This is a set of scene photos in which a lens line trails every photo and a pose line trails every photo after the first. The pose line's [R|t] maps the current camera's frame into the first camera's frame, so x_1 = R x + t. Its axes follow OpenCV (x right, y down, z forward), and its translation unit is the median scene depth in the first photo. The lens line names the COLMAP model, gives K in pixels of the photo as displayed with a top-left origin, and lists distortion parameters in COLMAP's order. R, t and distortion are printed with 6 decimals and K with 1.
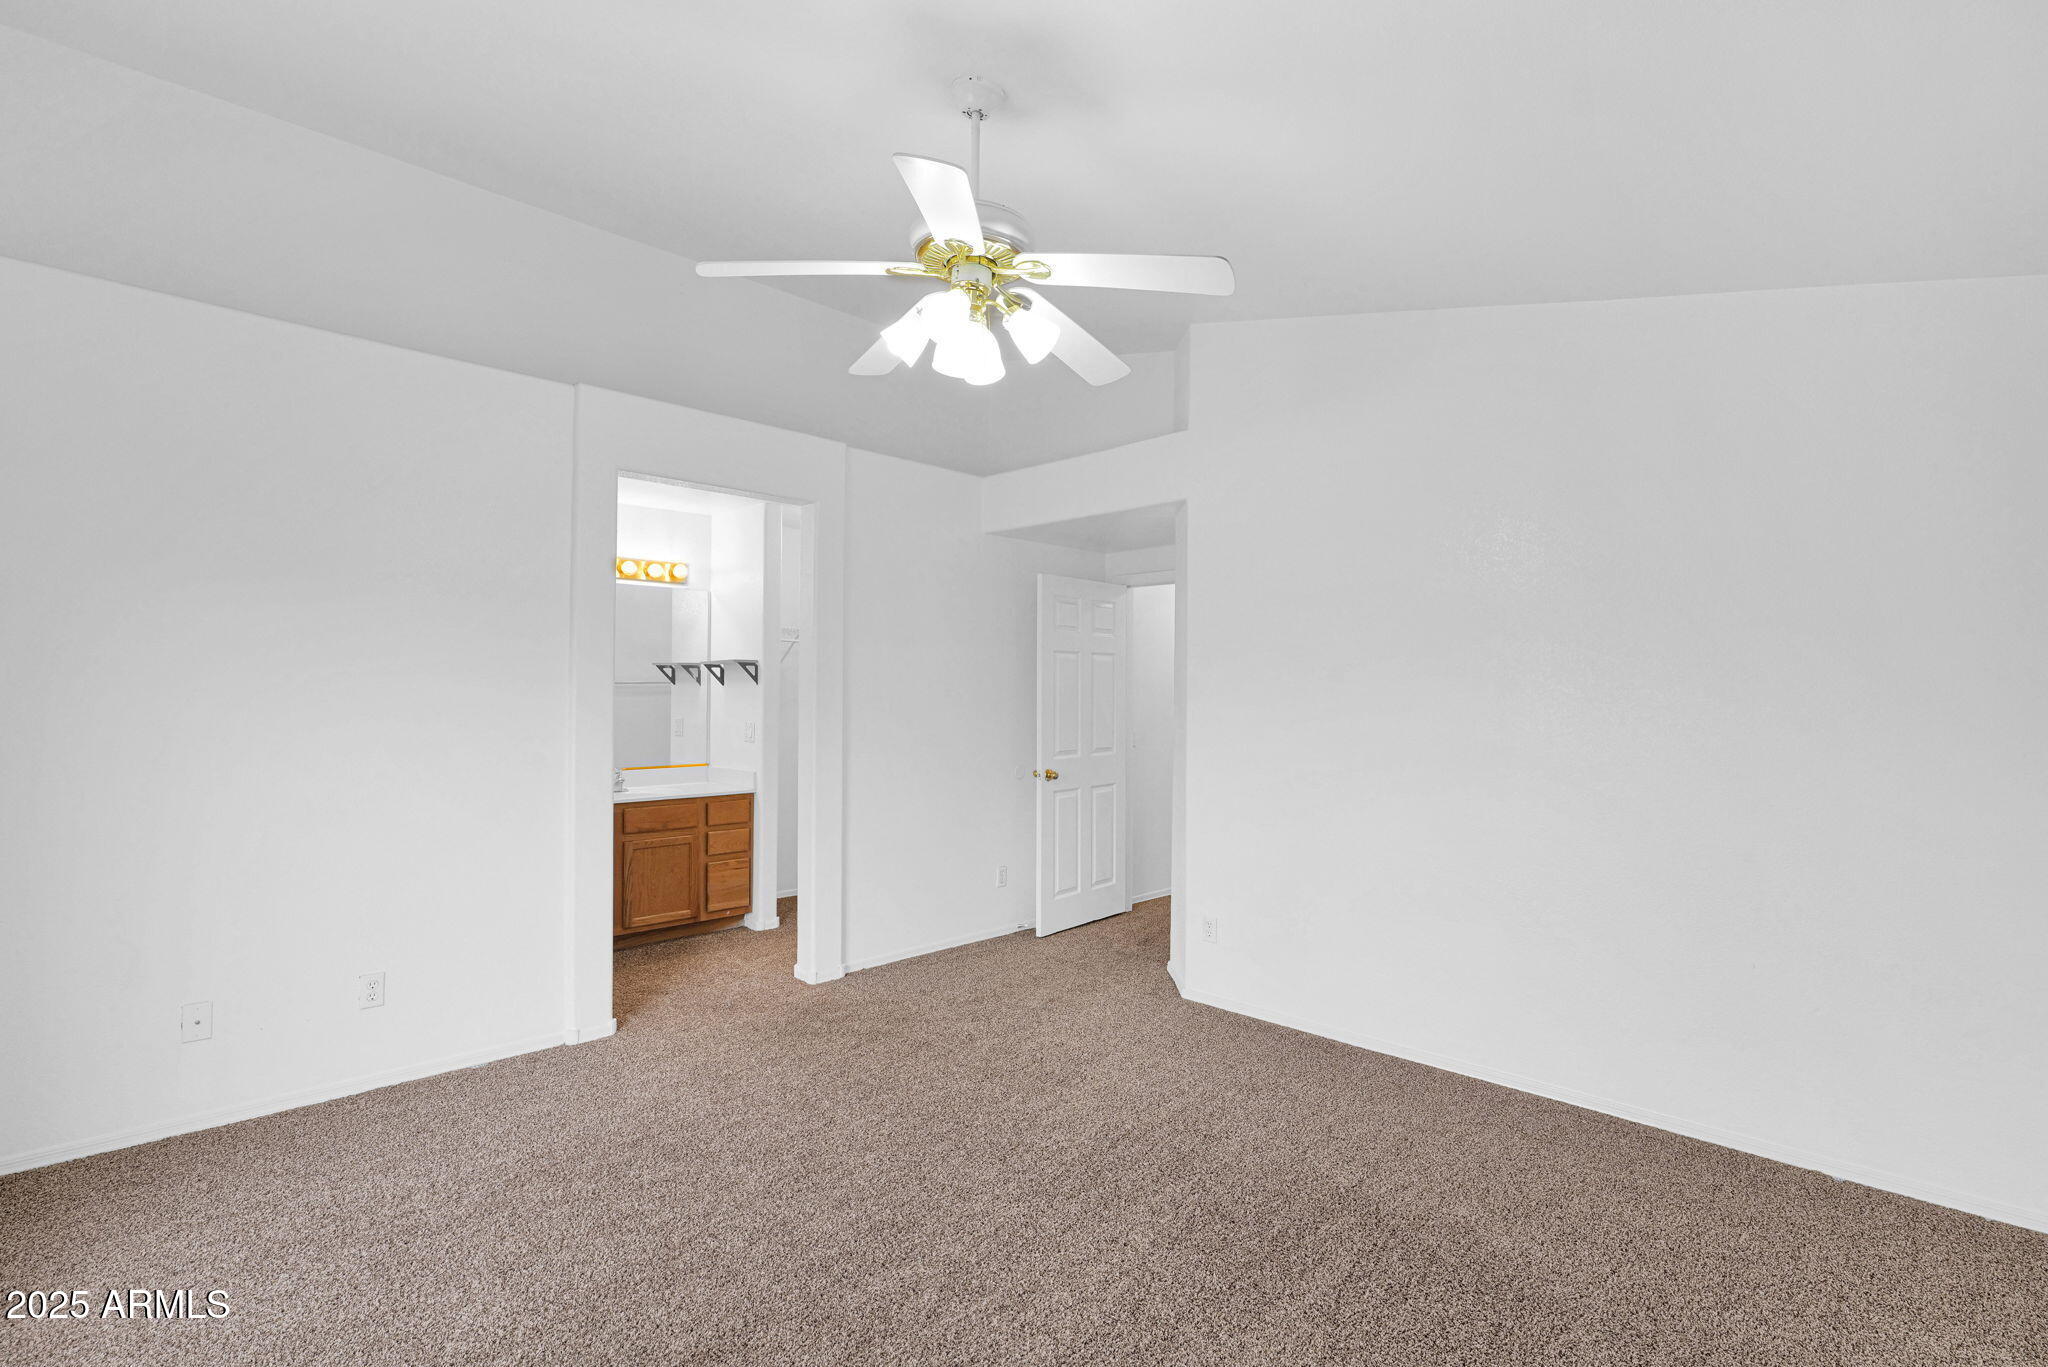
lens RADIAL K [[944.8, 0, 1024.0], [0, 944.8, 683.5], [0, 0, 1]] dist [-0.018712, 0.000077]
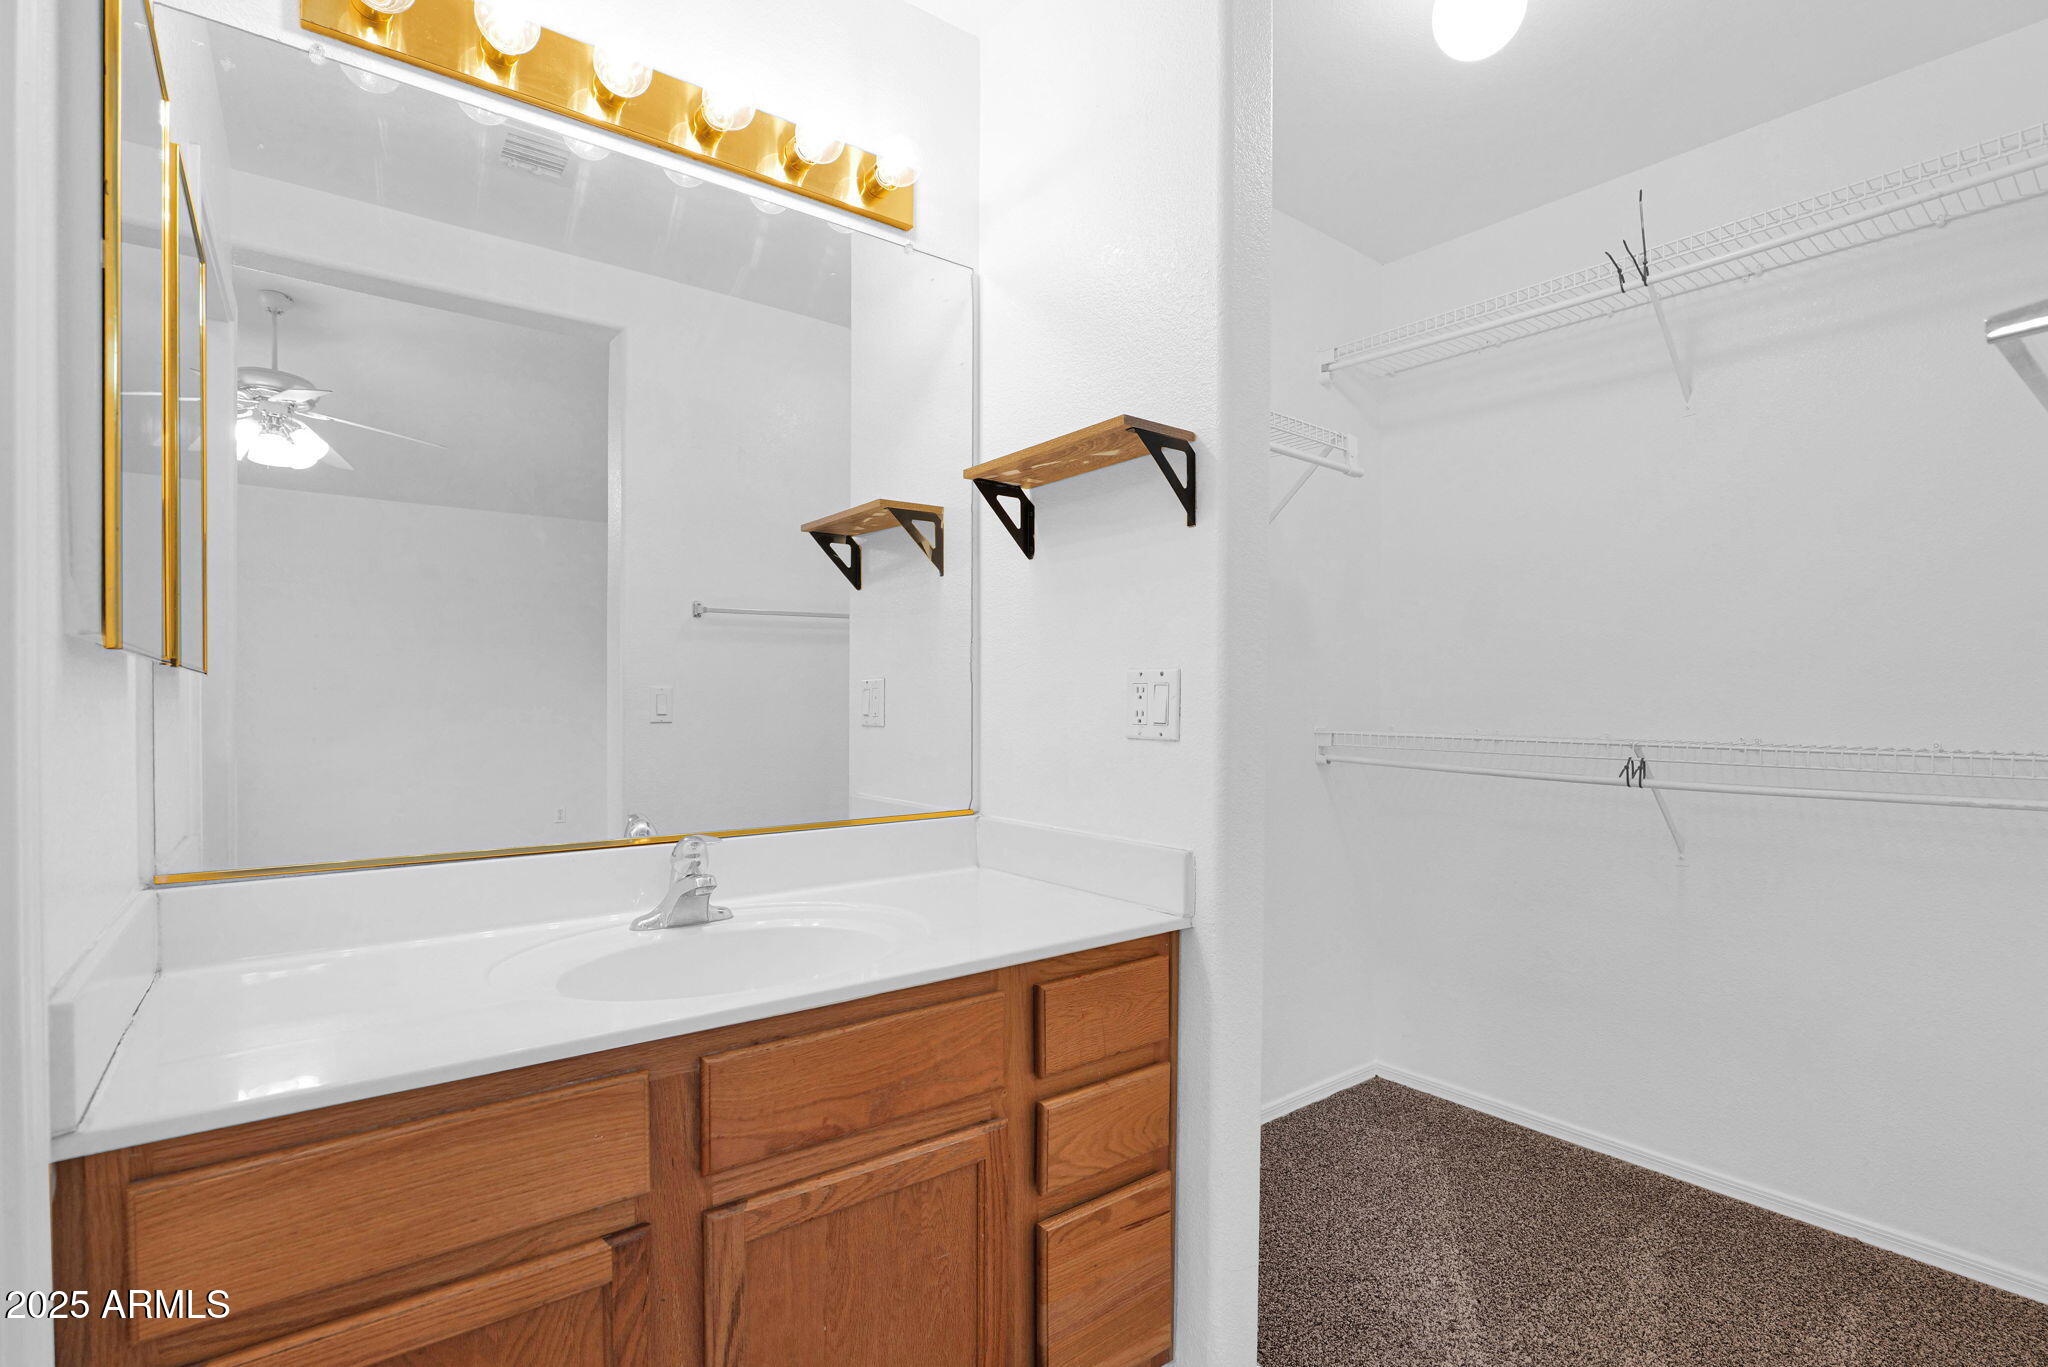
lens RADIAL K [[965.7, 0, 1020.9], [0, 965.7, 691.4], [0, 0, 1]] dist [-0.017101, 0.000650]
pose [[0.991346, -0.012294, -0.130697, -0.296291], [0.012925, 0.999909, 0.003984, 0.046744], [0.130636, -0.005639, 0.991414, 0.724947]]
